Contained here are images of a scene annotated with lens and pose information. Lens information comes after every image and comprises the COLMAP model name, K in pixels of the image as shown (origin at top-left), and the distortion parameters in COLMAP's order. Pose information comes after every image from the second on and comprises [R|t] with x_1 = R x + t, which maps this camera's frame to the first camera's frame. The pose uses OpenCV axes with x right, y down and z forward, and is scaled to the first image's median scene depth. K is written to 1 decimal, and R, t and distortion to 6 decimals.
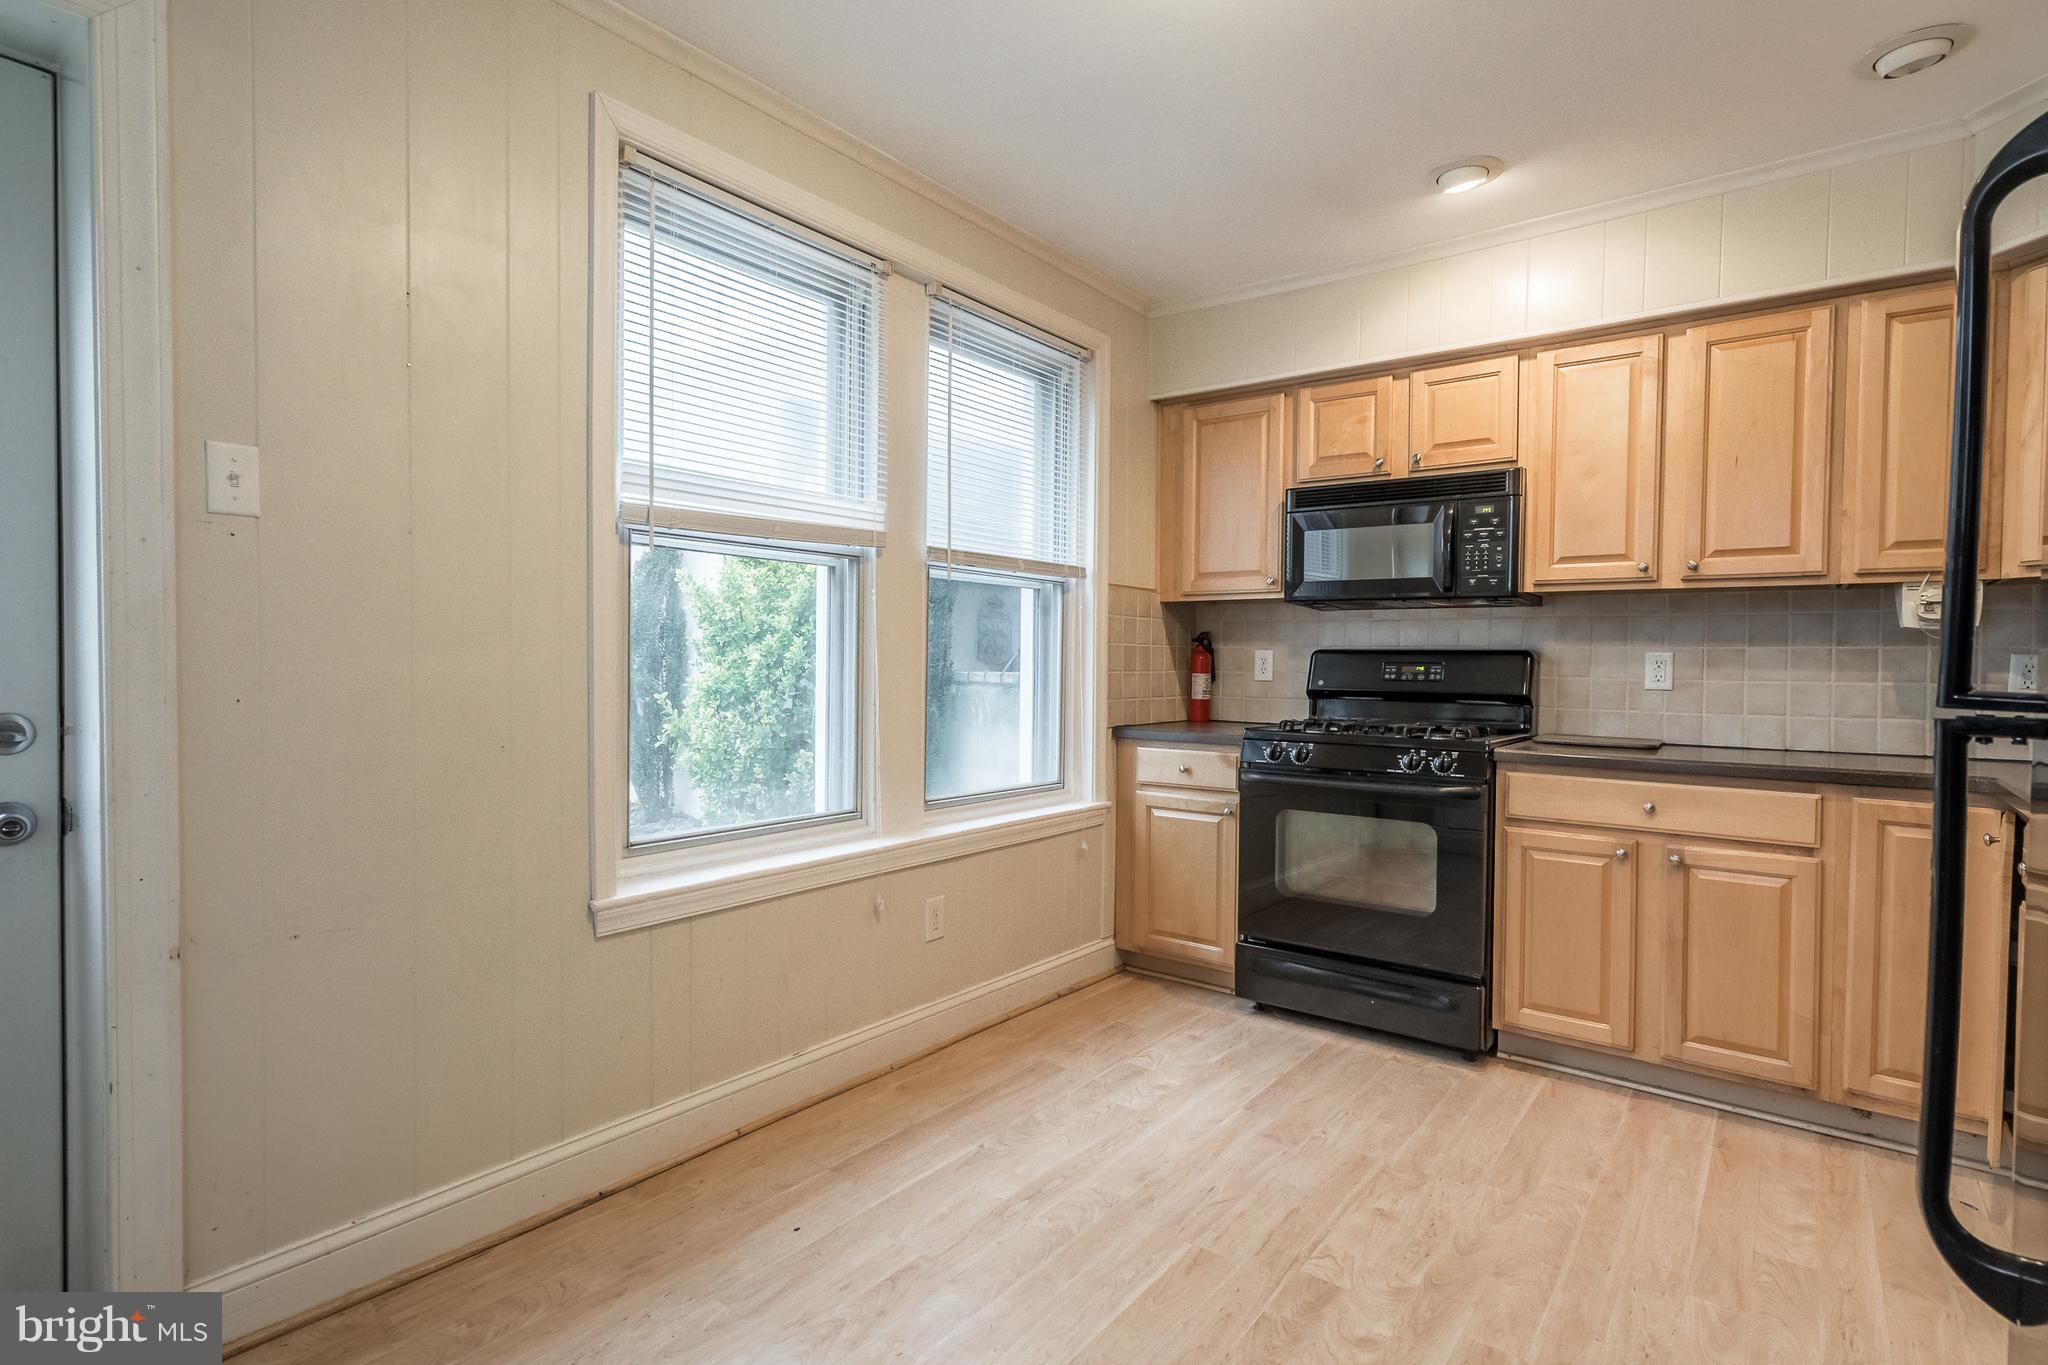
lens RADIAL K [[1010.5, 0, 1024.0], [0, 1010.5, 682.5], [0, 0, 1]] dist [0.001289, 0.000489]
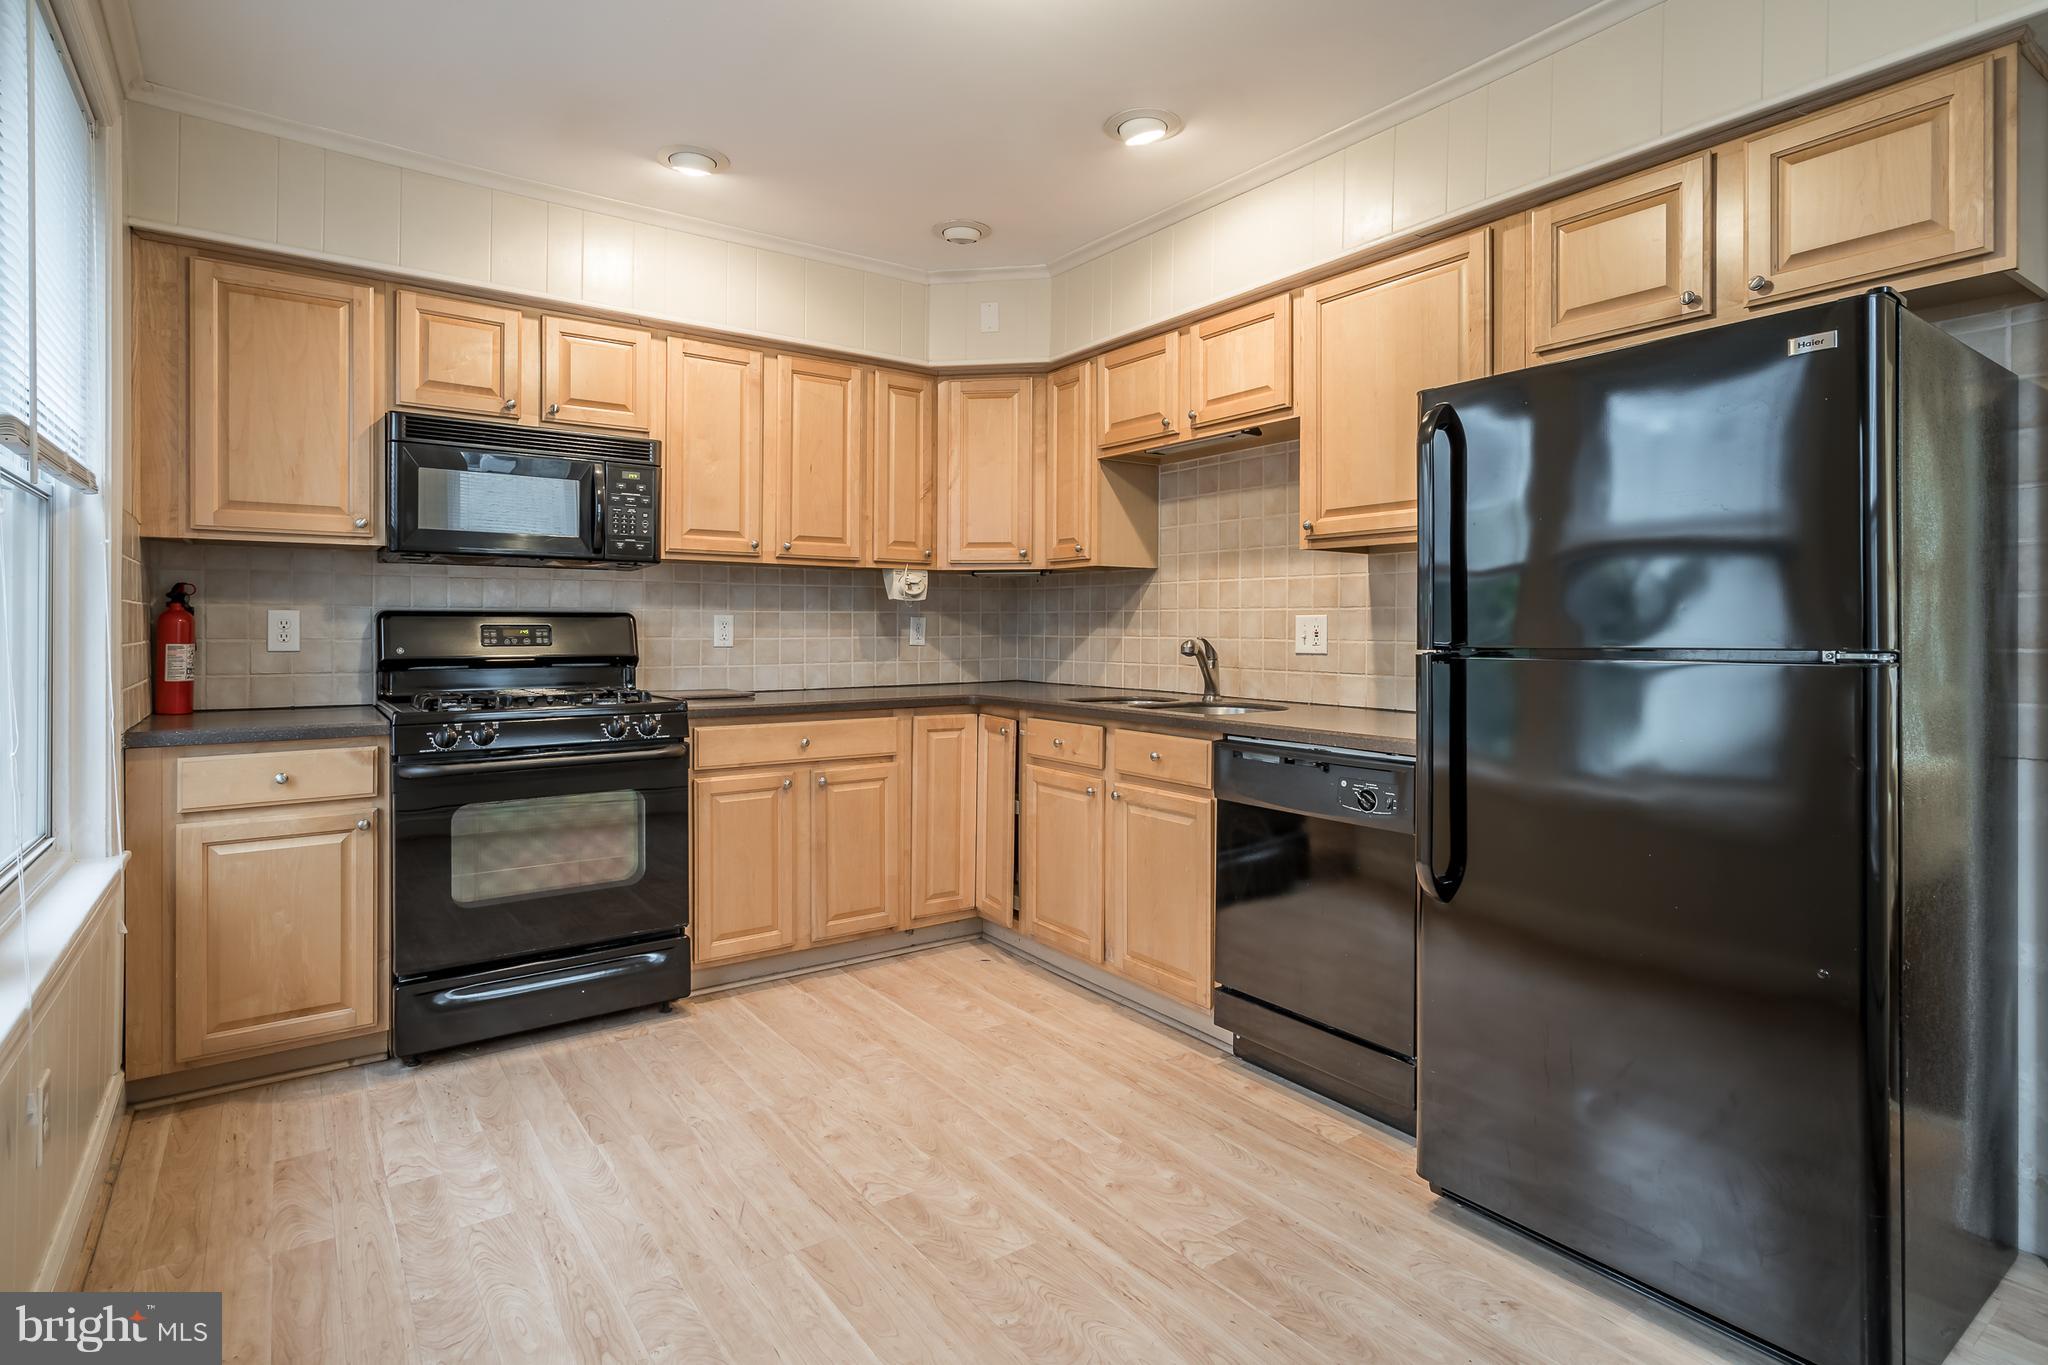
lens RADIAL K [[1029.6, 0, 1024.8], [0, 1029.6, 632.4], [0, 0, 1]] dist [0.001245, 0.000413]
pose [[0.286597, -0.016848, 0.957903, -0.455312], [0.021164, 0.999713, 0.011251, -0.016874], [-0.957818, 0.017048, 0.286871, 0.343428]]
